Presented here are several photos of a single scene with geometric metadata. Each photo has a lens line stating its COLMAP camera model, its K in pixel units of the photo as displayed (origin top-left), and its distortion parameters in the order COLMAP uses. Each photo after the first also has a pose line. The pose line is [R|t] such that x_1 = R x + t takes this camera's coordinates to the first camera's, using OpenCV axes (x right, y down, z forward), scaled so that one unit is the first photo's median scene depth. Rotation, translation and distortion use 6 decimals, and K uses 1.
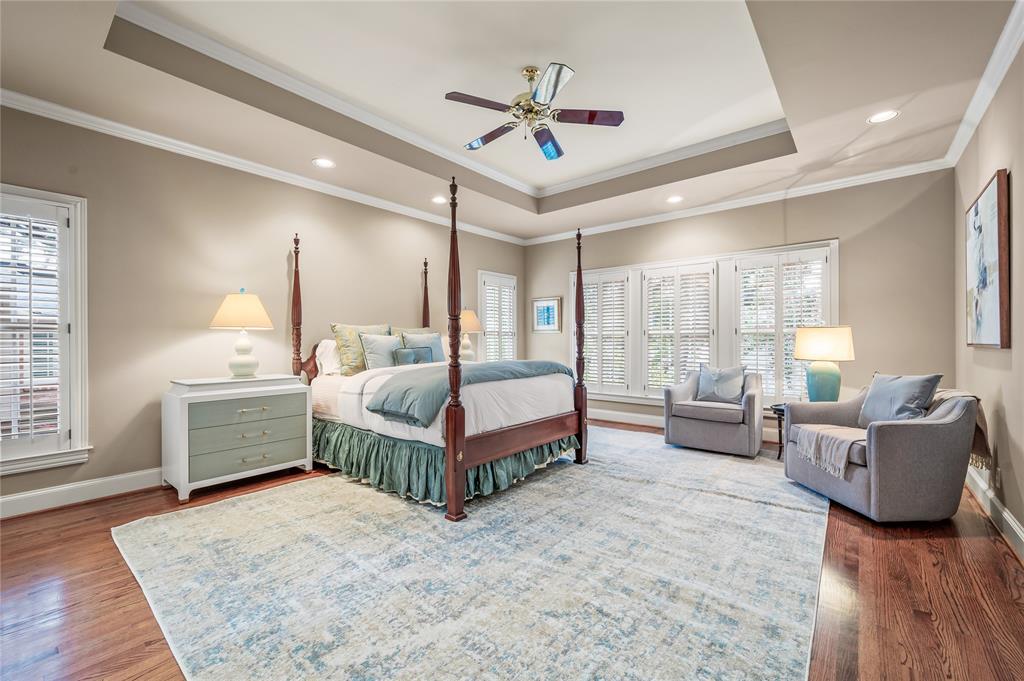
lens RADIAL K [[439.9, 0, 512.0], [0, 439.9, 340.1], [0, 0, 1]] dist [-0.002601, 0.000598]
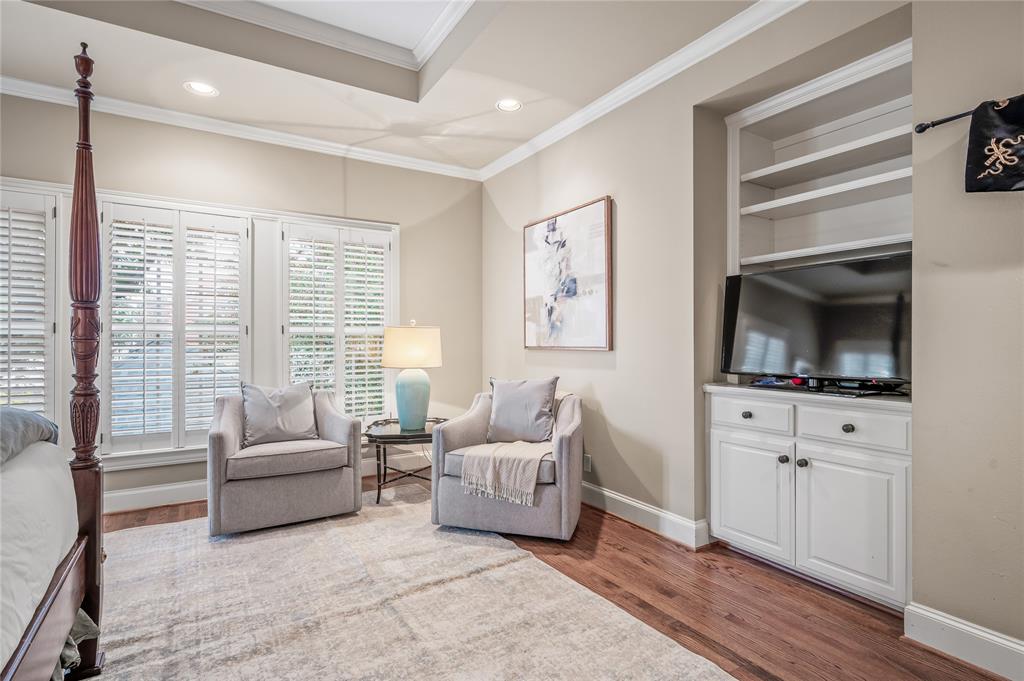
lens RADIAL K [[509.0, 0, 511.7], [0, 509.0, 341.1], [0, 0, 1]] dist [-0.001783, 0.000034]
pose [[0.299711, 0.002351, 0.954027, -0.180145], [-0.000300, 0.999997, -0.002370, -0.001734], [-0.954030, 0.000424, 0.299711, 0.638992]]
